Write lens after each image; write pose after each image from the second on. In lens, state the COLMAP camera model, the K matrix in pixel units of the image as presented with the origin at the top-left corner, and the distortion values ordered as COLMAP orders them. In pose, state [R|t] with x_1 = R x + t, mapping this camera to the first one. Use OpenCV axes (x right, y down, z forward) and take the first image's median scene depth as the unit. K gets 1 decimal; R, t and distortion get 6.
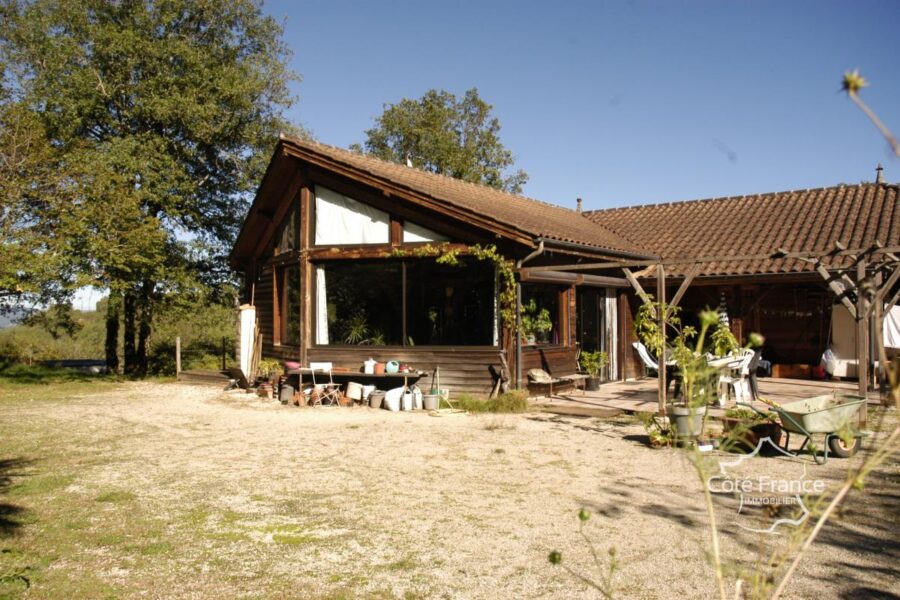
lens RADIAL K [[706.7, 0, 450.0], [0, 706.7, 300.0], [0, 0, 1]] dist [-0.168508, 0.130193]
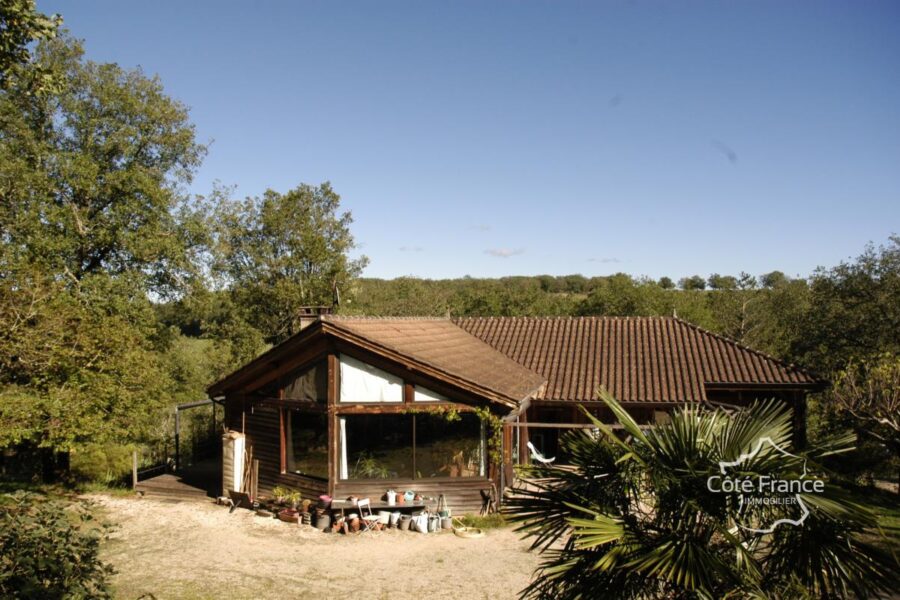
lens RADIAL K [[706.7, 0, 450.0], [0, 706.7, 300.0], [0, 0, 1]] dist [-0.168508, 0.130193]
pose [[0.916586, 0.014928, 0.399558, -0.534794], [-0.016096, 0.999870, -0.000433, -0.271590], [-0.399513, -0.006034, 0.916708, -0.231826]]
